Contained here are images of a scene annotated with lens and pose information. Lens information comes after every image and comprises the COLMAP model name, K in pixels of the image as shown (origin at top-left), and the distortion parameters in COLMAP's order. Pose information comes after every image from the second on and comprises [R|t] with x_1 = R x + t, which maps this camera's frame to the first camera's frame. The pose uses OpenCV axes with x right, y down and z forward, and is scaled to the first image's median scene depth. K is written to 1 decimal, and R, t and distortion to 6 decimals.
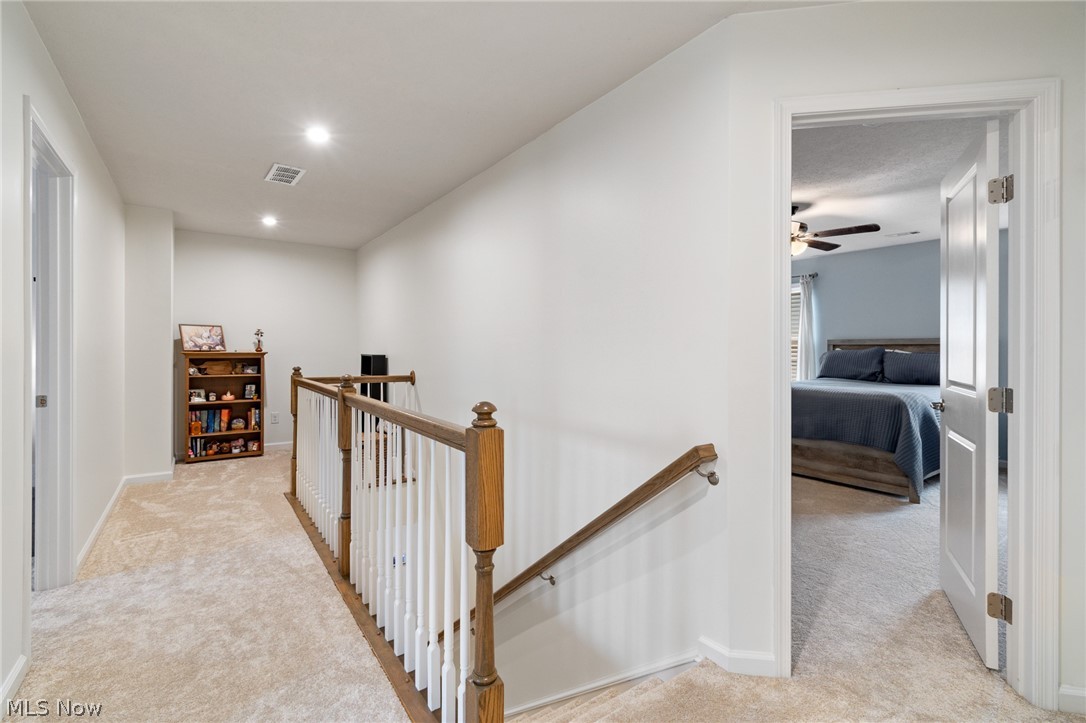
lens RADIAL K [[483.8, 0, 544.2], [0, 483.8, 348.7], [0, 0, 1]] dist [0.000547, 0.000092]
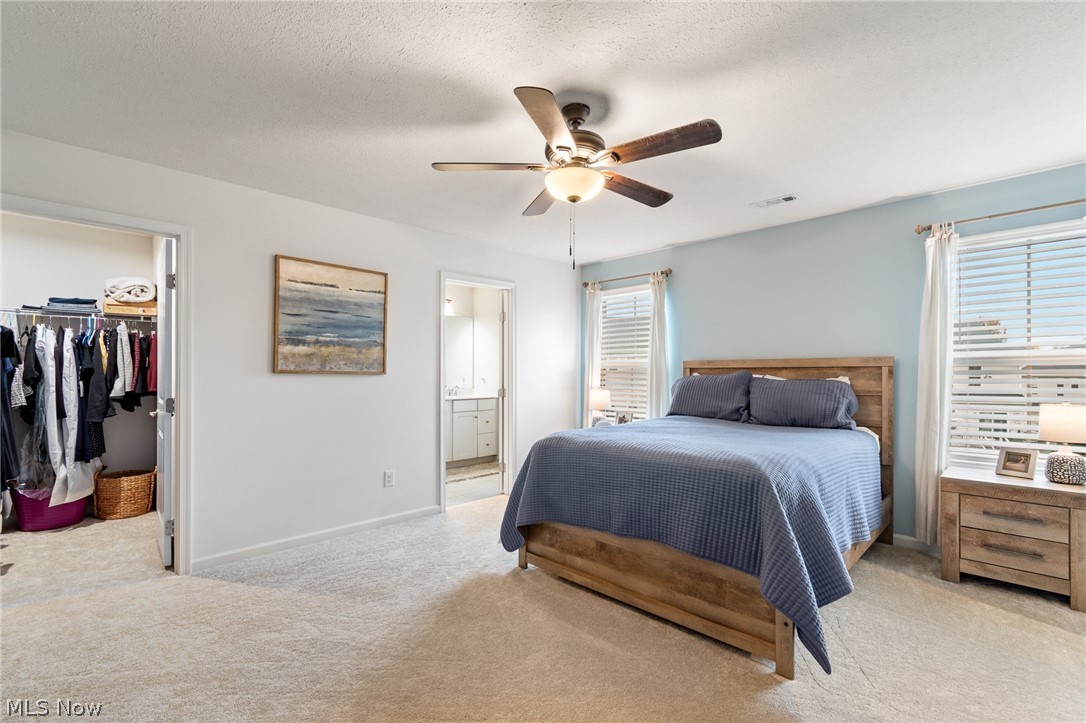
lens RADIAL K [[483.1, 0, 545.8], [0, 483.1, 373.0], [0, 0, 1]] dist [-0.000435, -0.000064]
pose [[0.985023, -0.002588, 0.172406, 0.300785], [0.002786, 0.999996, -0.000905, -0.000762], [-0.172402, 0.001371, 0.985026, 0.378527]]
